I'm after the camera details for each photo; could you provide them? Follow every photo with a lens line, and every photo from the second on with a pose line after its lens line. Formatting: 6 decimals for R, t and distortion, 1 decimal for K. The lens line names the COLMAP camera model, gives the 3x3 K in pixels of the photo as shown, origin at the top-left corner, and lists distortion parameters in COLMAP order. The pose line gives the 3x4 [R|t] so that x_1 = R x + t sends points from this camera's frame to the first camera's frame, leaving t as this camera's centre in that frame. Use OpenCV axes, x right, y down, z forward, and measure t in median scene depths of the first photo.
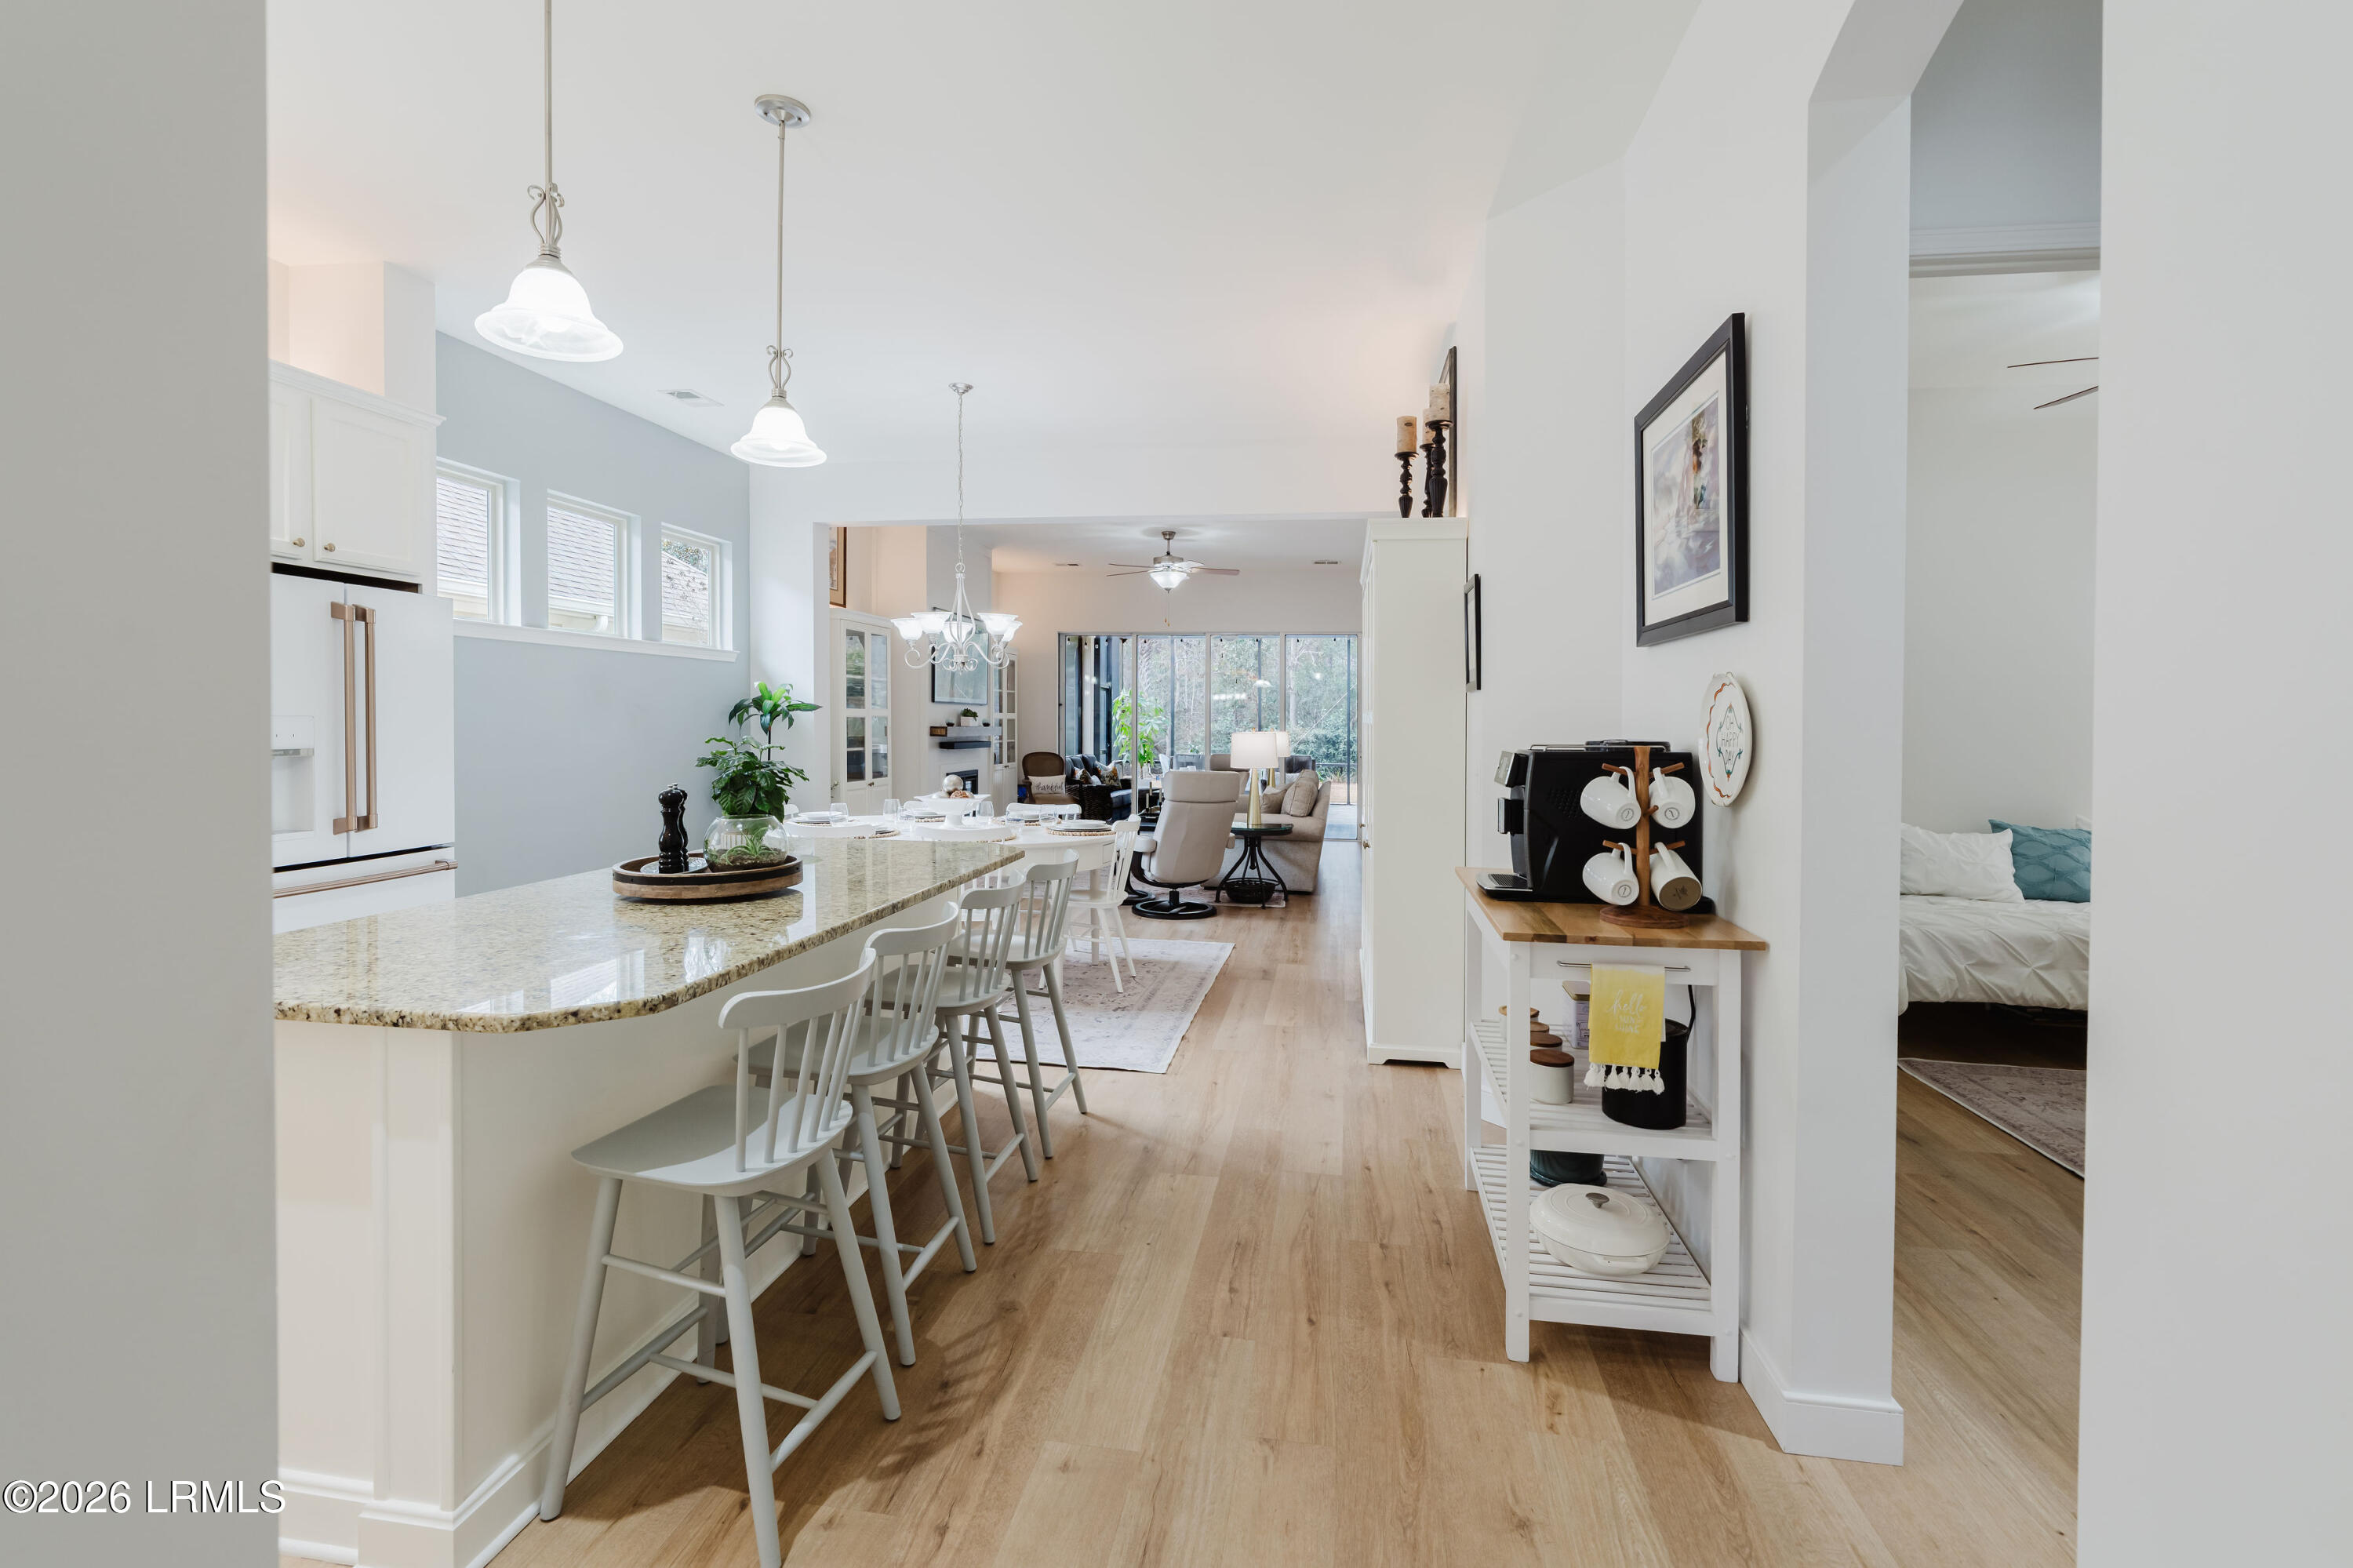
lens RADIAL K [[1076.0, 0, 1188.3], [0, 1076.0, 685.9], [0, 0, 1]] dist [-0.007259, 0.003296]
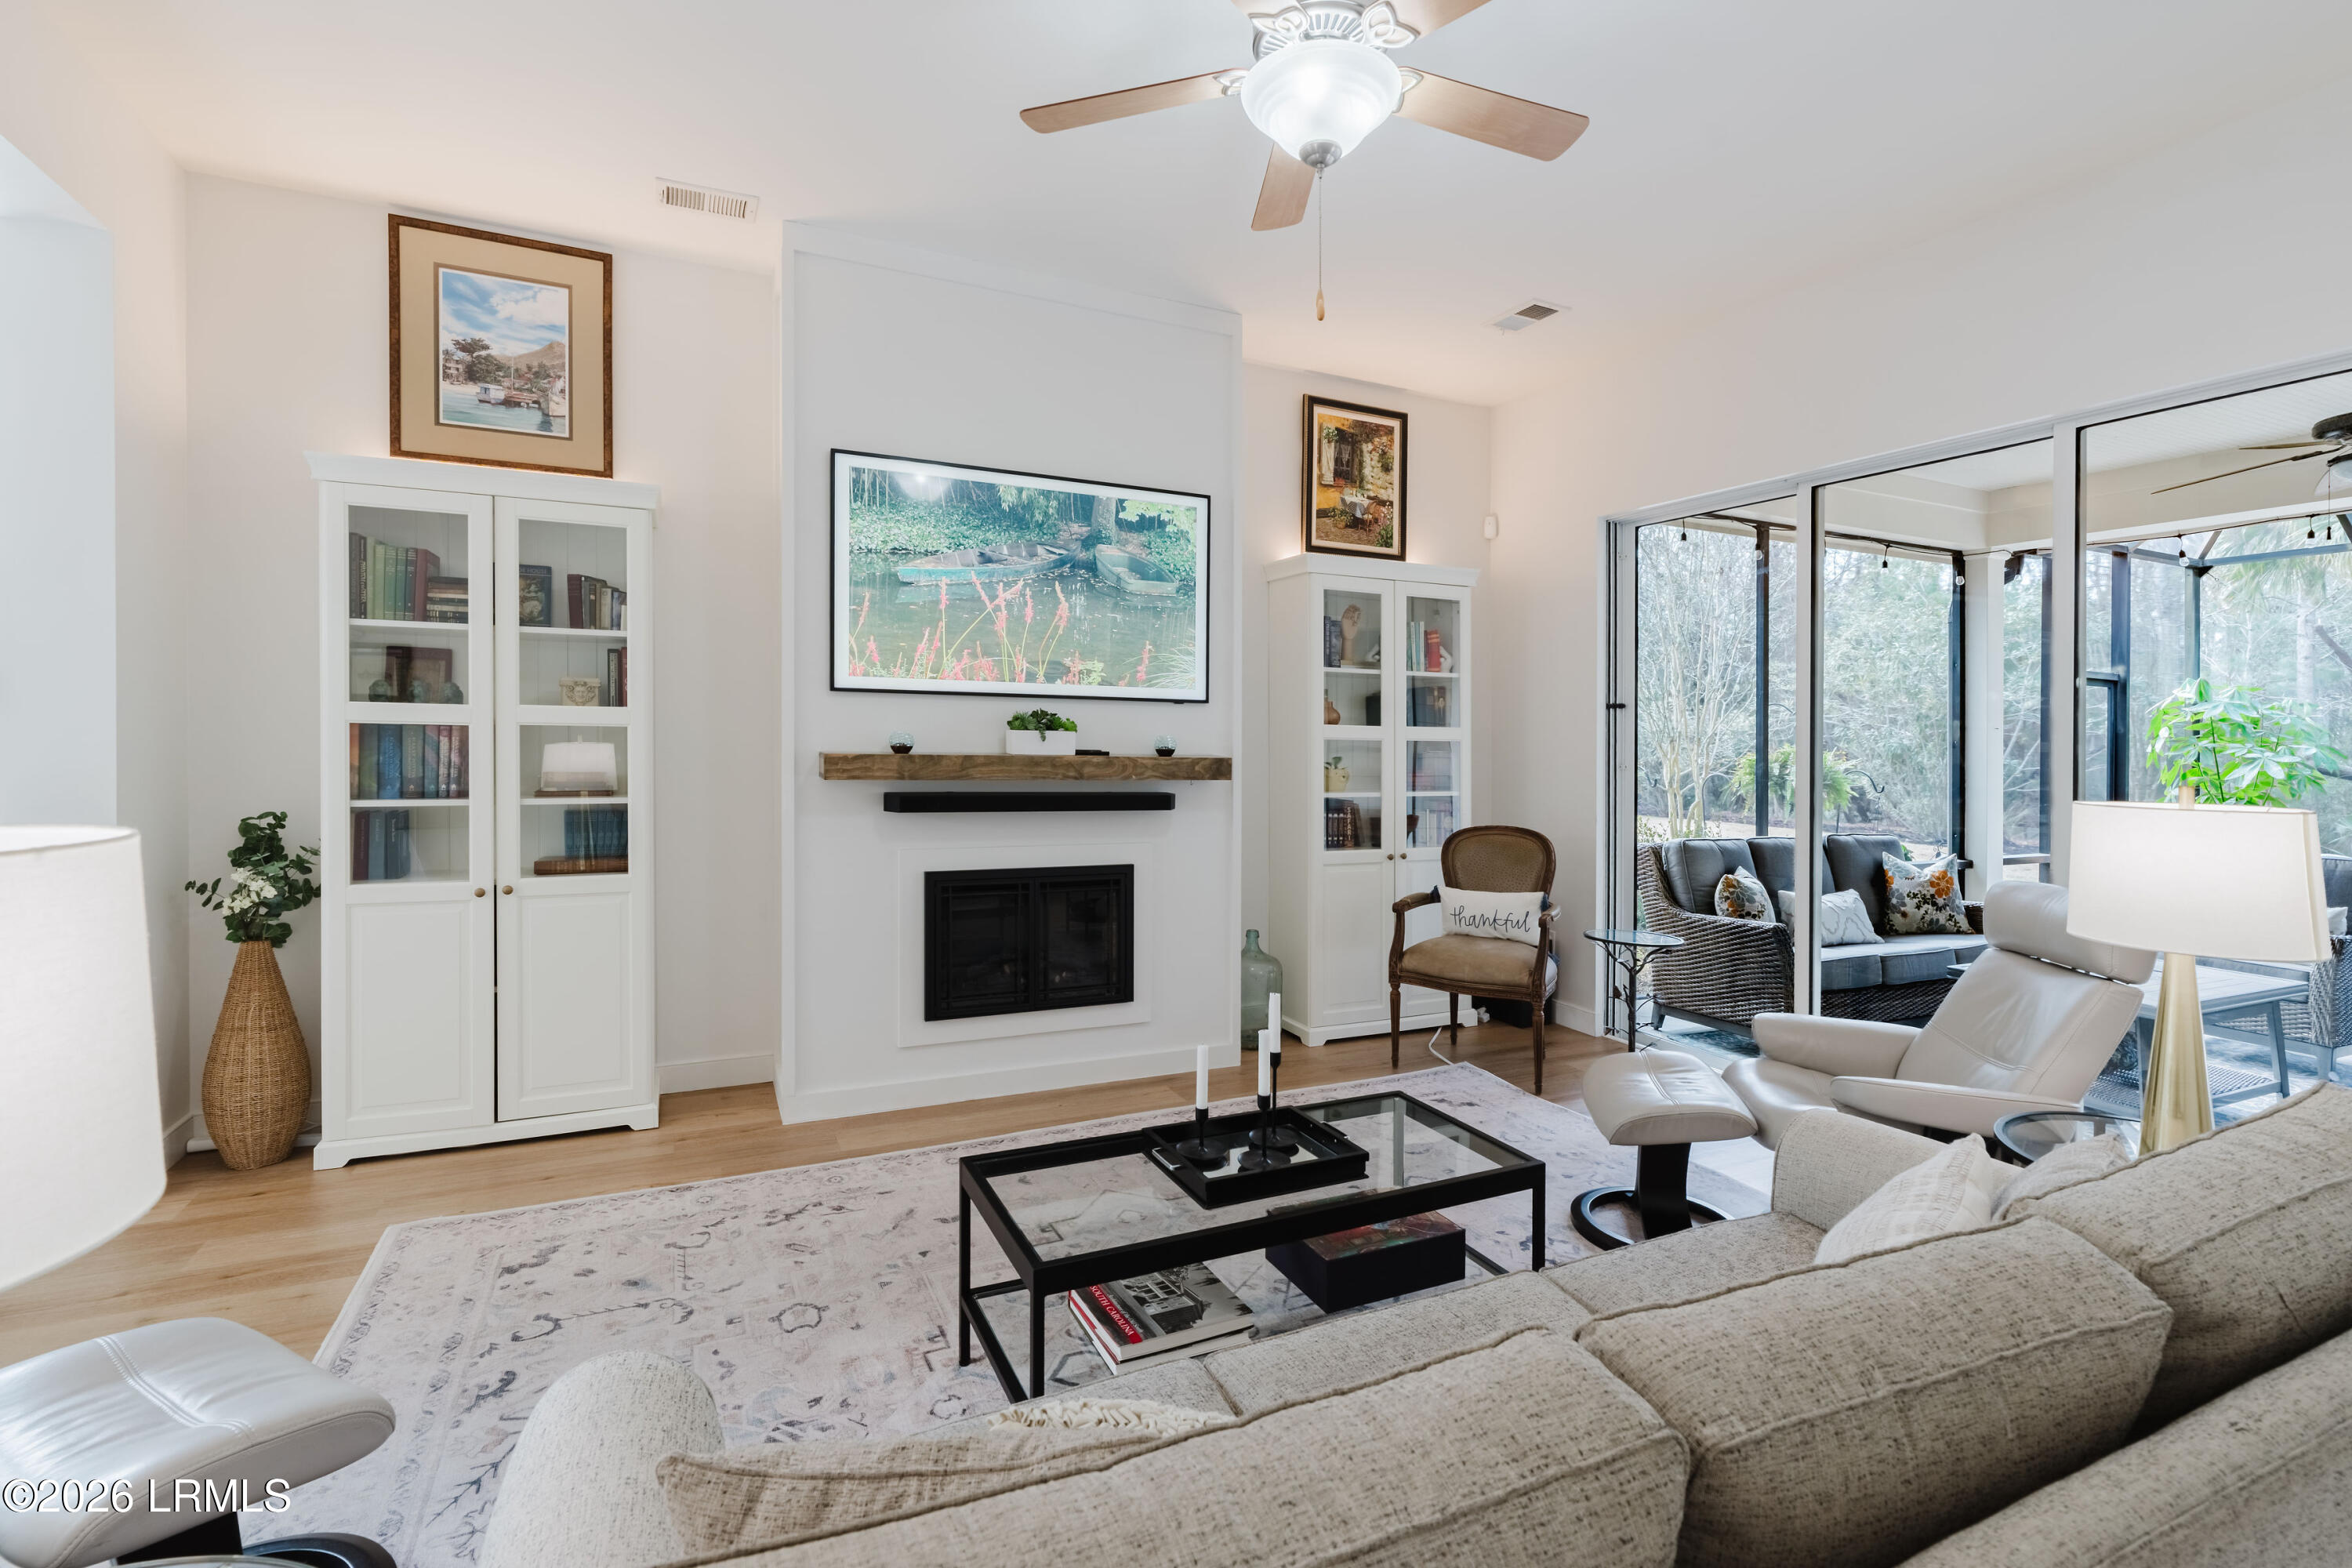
lens RADIAL K [[1075.5, 0, 1185.3], [0, 1075.5, 734.9], [0, 0, 1]] dist [-0.007259, 0.003296]
pose [[0.552078, -0.007449, -0.833759, 0.471713], [0.018464, 0.999824, 0.003293, 0.091919], [0.833588, -0.017213, 0.552119, 2.528980]]
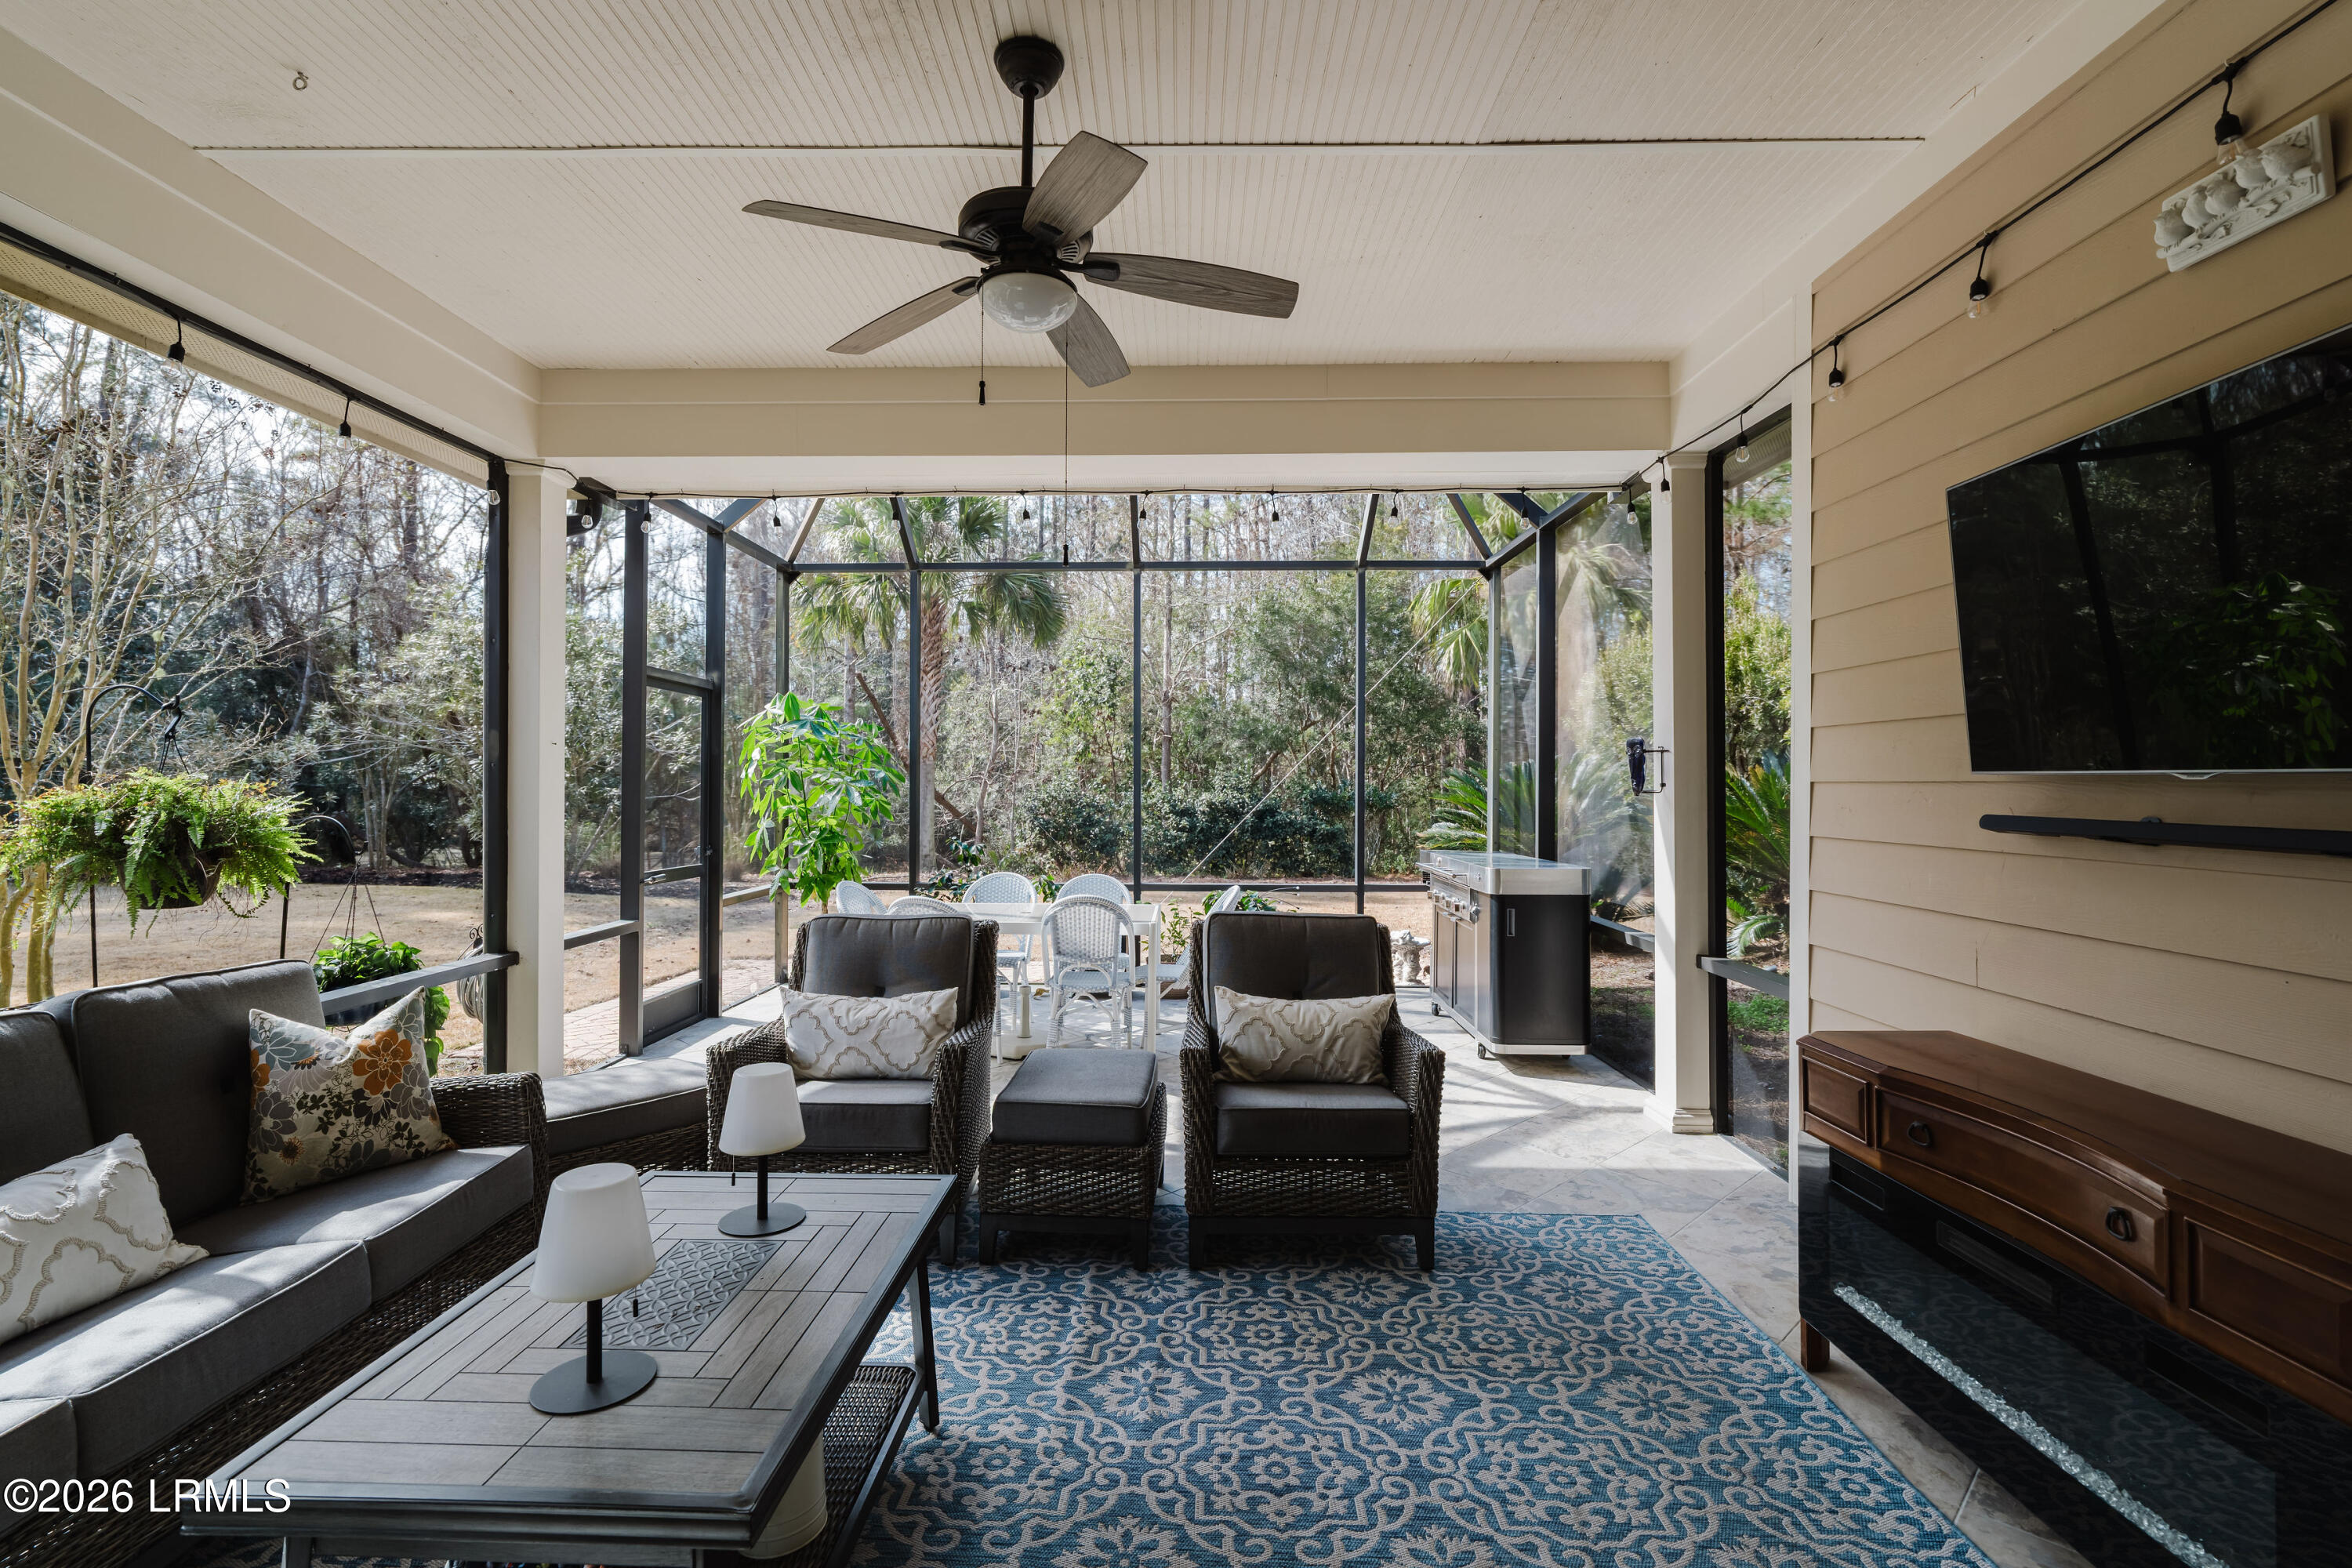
lens RADIAL K [[1075.5, 0, 1157.9], [0, 1075.5, 765.1], [0, 0, 1]] dist [-0.007259, 0.003296]
pose [[0.993636, -0.007191, 0.112412, 0.192654], [0.005312, 0.999841, 0.017003, 0.126833], [-0.112517, -0.016298, 0.993516, 3.632780]]
